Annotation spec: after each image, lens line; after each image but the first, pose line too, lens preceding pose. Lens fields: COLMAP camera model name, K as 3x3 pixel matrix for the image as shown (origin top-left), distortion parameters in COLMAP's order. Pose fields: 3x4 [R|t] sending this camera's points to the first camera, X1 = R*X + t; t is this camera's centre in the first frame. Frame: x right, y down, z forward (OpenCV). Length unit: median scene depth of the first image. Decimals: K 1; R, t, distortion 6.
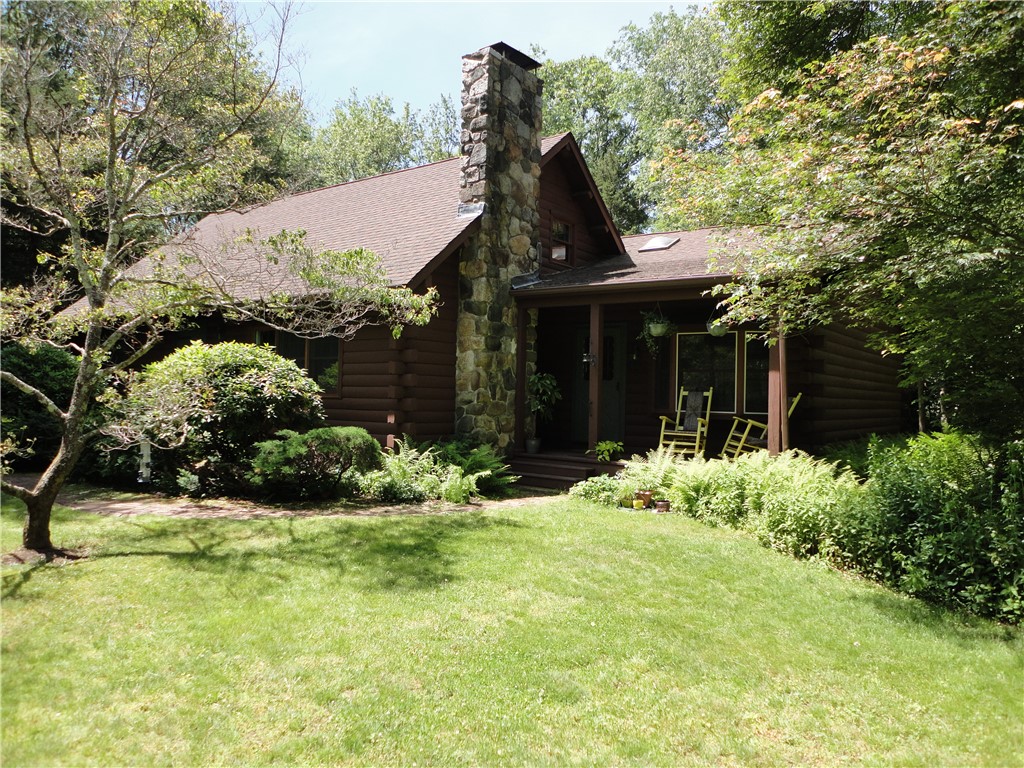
lens RADIAL K [[748.0, 0, 512.6], [0, 748.0, 381.8], [0, 0, 1]] dist [-0.025095, 0.025213]
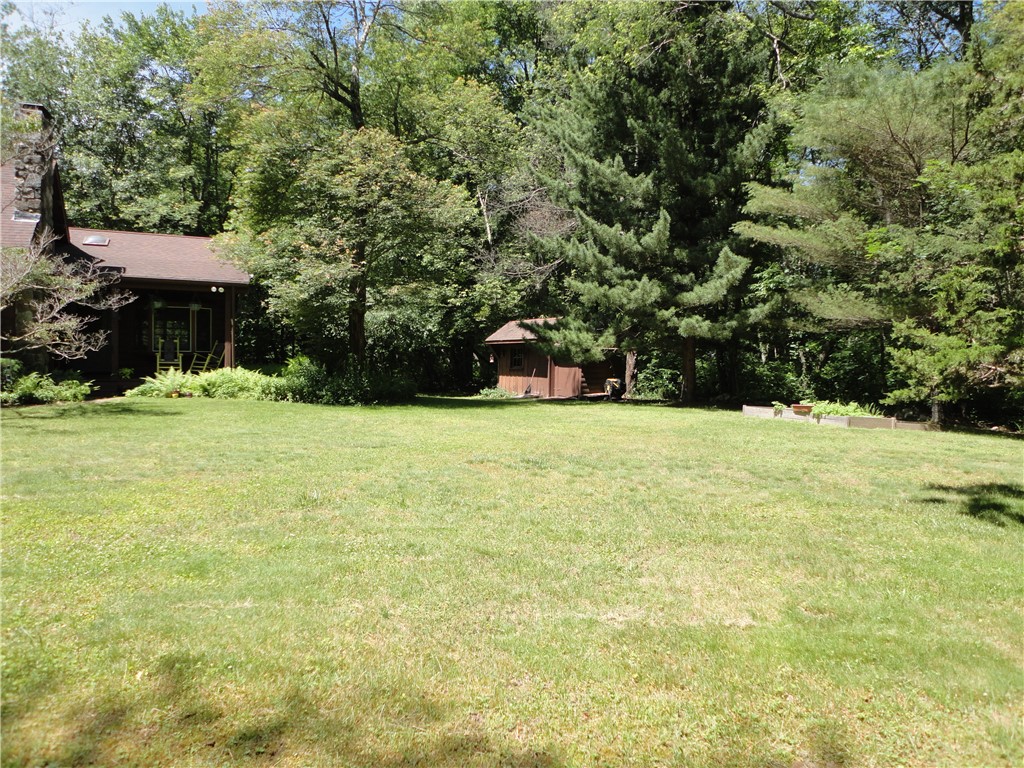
lens RADIAL K [[748.0, 0, 511.9], [0, 748.0, 383.3], [0, 0, 1]] dist [-0.025095, 0.025213]
pose [[0.541917, -0.038755, 0.839538, -0.855614], [-0.003983, 0.998807, 0.048678, 0.029172], [-0.840423, -0.029723, 0.541116, -0.683522]]
